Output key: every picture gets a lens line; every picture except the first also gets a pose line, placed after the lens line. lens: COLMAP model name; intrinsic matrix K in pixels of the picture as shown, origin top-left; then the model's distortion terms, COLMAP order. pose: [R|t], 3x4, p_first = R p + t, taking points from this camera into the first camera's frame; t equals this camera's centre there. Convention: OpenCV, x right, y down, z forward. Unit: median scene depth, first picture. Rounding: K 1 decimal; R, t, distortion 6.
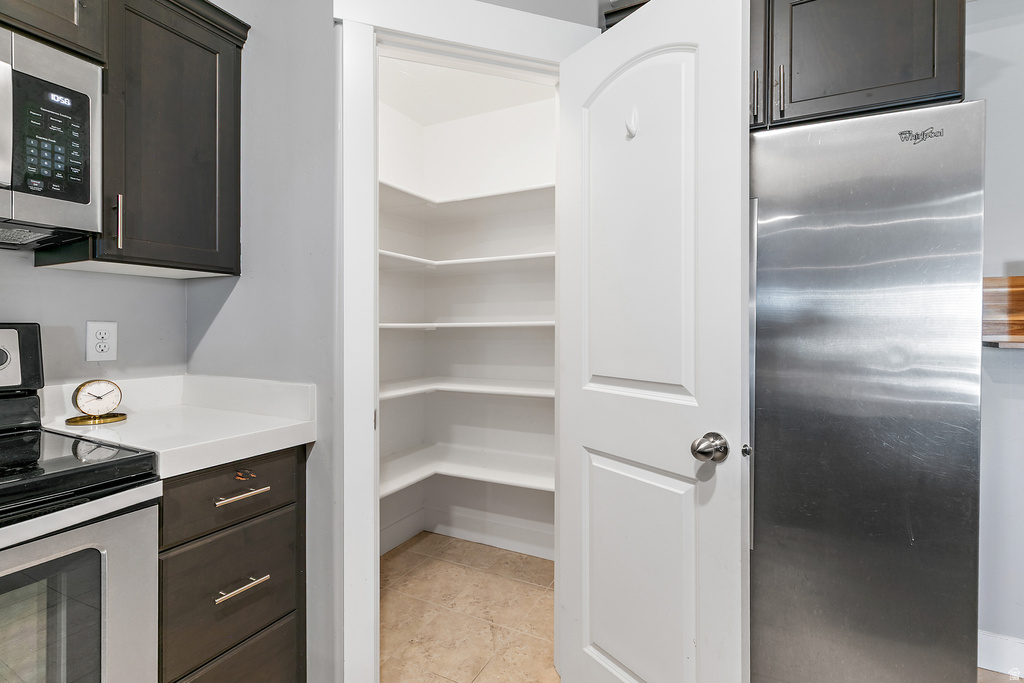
lens RADIAL K [[484.3, 0, 518.7], [0, 484.3, 319.2], [0, 0, 1]] dist [0.012458, -0.000631]
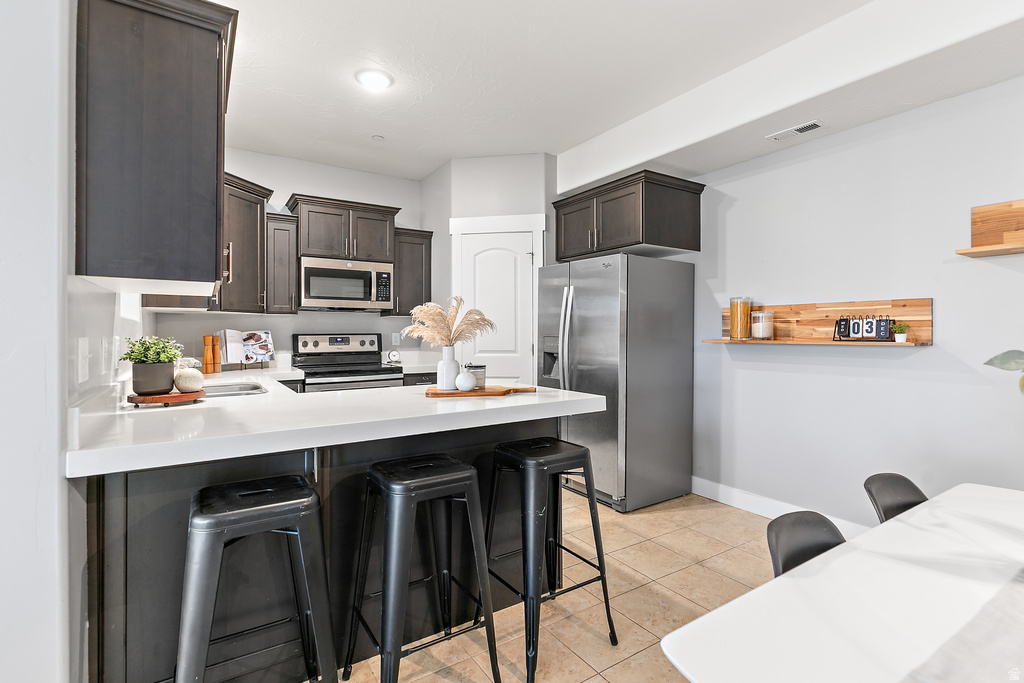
lens RADIAL K [[485.3, 0, 522.4], [0, 485.3, 332.0], [0, 0, 1]] dist [-0.002167, 0.001077]
pose [[0.878151, 0.001175, -0.478383, 1.751364], [0.001817, 0.999982, 0.005793, -0.021660], [0.478381, -0.005956, 0.878132, -1.746563]]
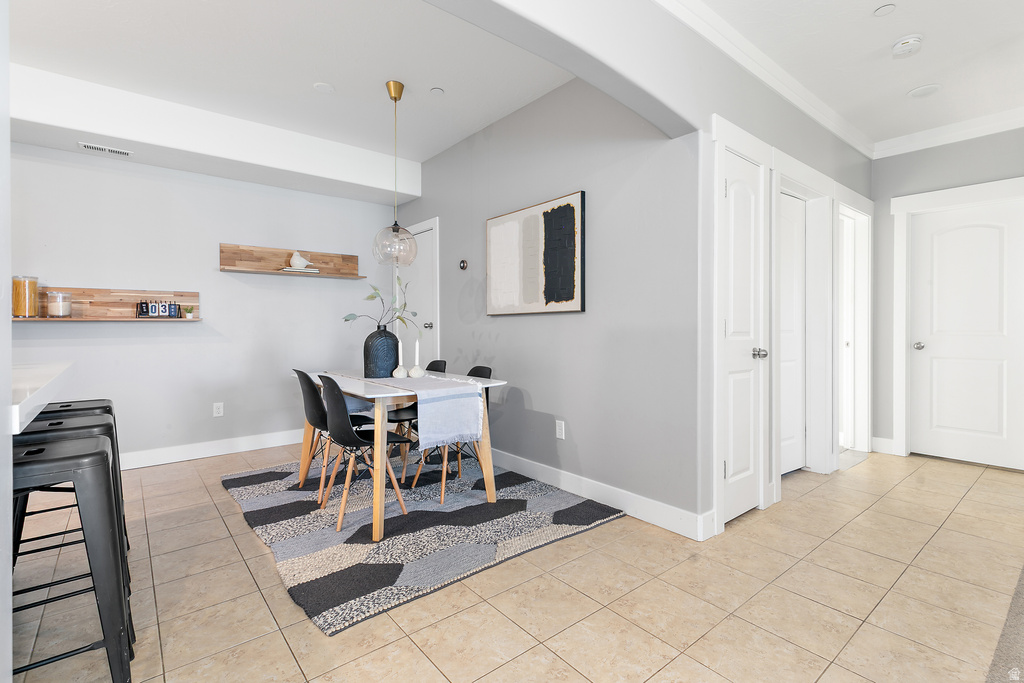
lens RADIAL K [[484.3, 0, 523.3], [0, 484.3, 325.6], [0, 0, 1]] dist [0.012458, -0.000631]
pose [[0.379759, 0.000750, 0.925085, -0.056957], [-0.001205, 0.999999, -0.000316, 0.084823], [-0.925085, -0.000994, 0.379759, -2.520808]]
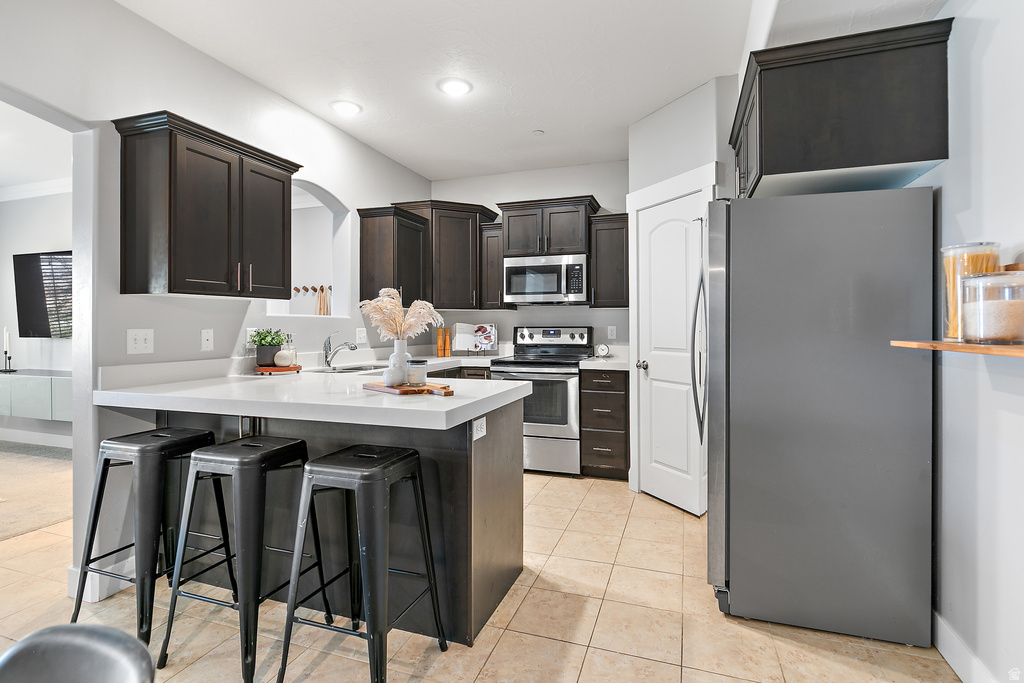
lens RADIAL K [[485.3, 0, 527.9], [0, 485.3, 323.0], [0, 0, 1]] dist [-0.002167, 0.001077]
pose [[0.161968, -0.002484, -0.986793, 2.544014], [0.007087, 0.999974, -0.001354, -0.014456], [0.986771, -0.006774, 0.161981, 0.012923]]
